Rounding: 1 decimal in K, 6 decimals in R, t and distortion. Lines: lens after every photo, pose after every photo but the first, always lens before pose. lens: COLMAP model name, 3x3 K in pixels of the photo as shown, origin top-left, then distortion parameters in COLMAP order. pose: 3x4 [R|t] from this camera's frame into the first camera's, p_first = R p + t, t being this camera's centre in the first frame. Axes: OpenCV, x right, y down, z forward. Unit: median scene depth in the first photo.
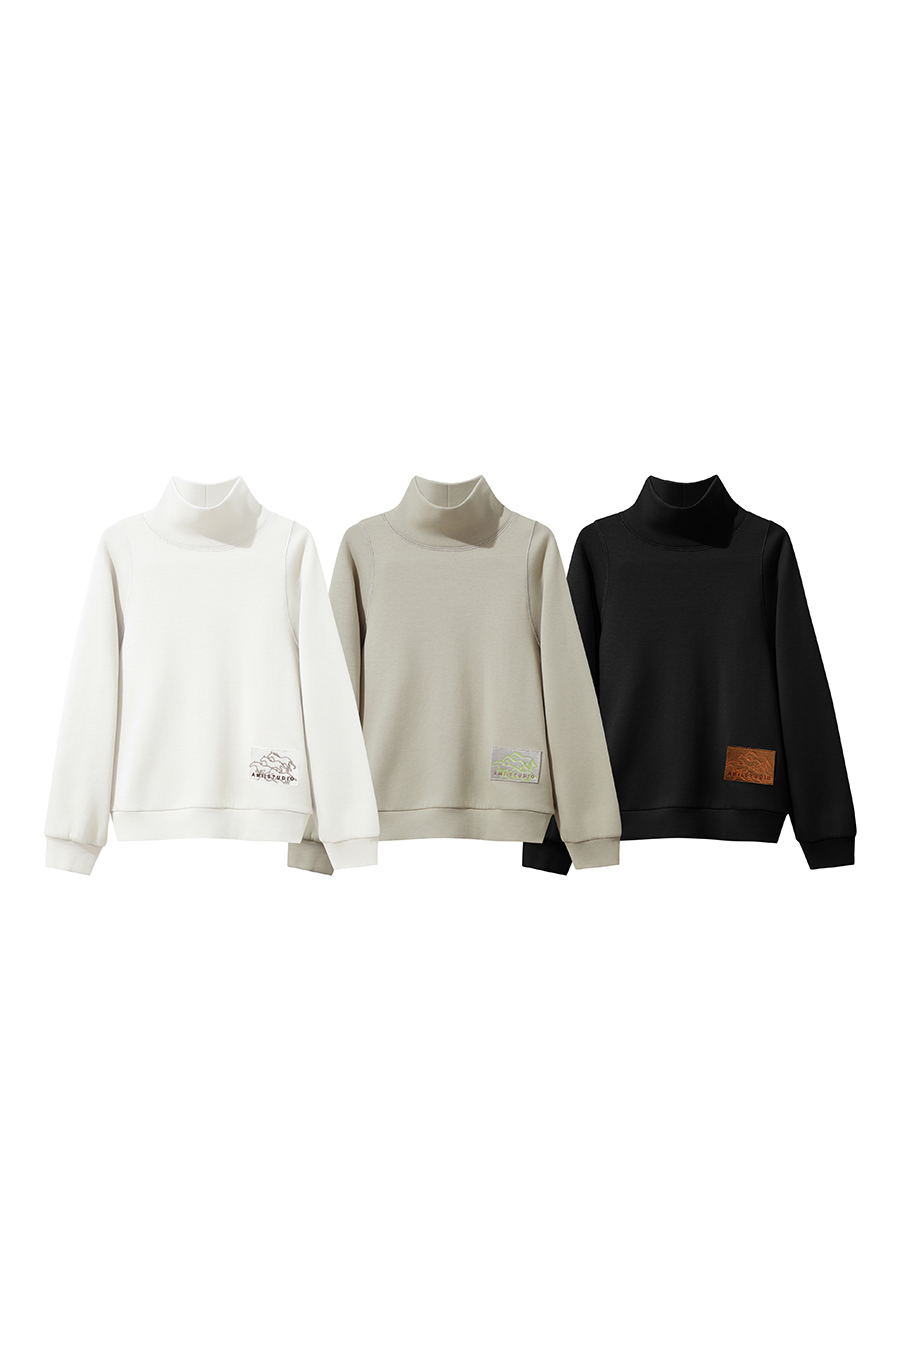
lens RADIAL K [[2458.9, 0, 448.2], [0, 2458.9, 678.1], [0, 0, 1]] dist [-0.001108, 0.000000]
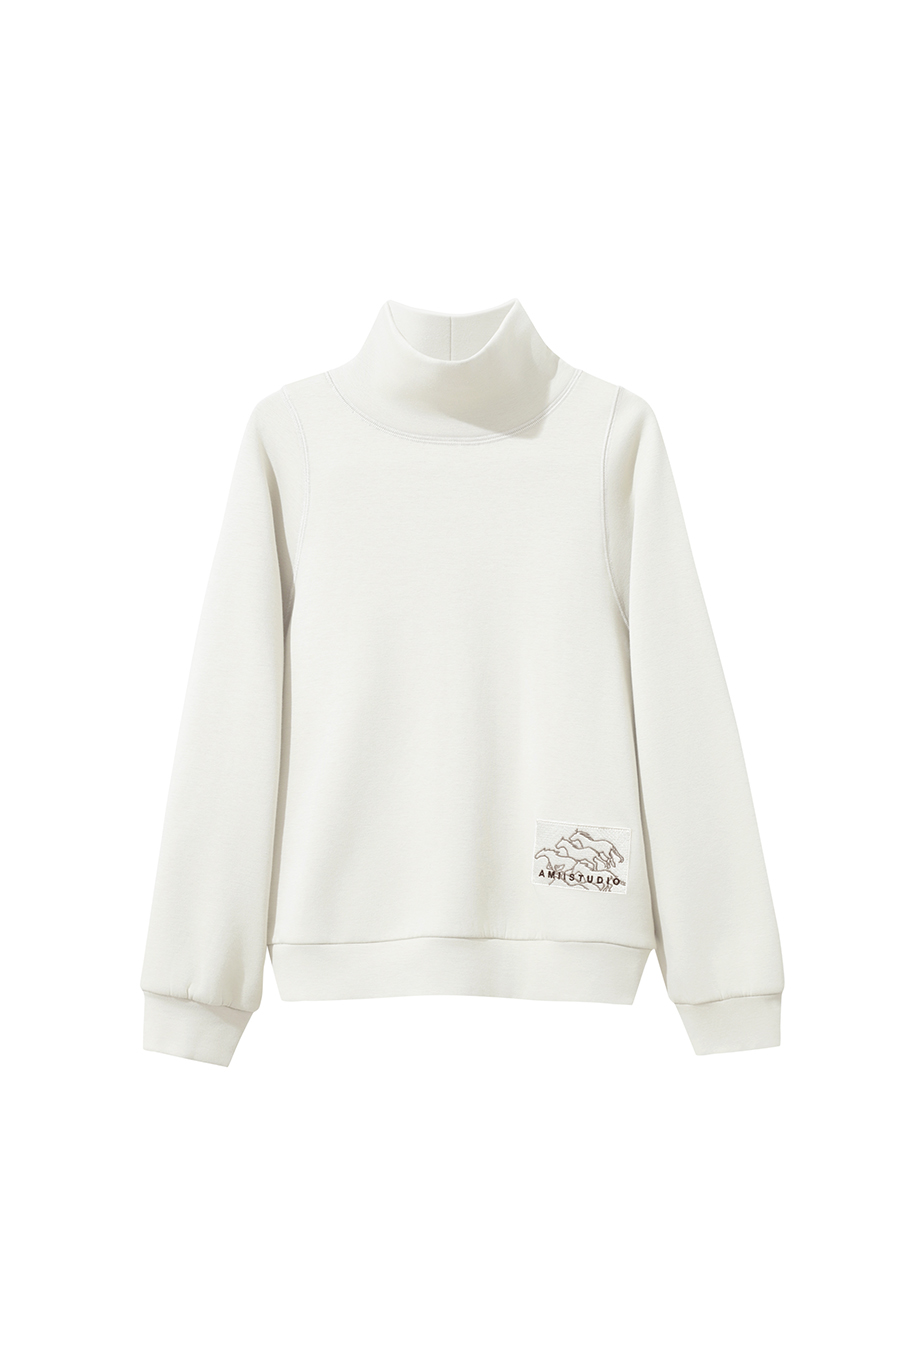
lens RADIAL K [[2458.9, 0, 452.0], [0, 2458.9, 669.5], [0, 0, 1]] dist [-0.001108, 0.000000]
pose [[0.991387, 0.000128, -0.130963, -0.030072], [-0.000653, 0.999992, -0.003966, -0.001890], [0.130961, 0.004018, 0.991379, 0.484003]]
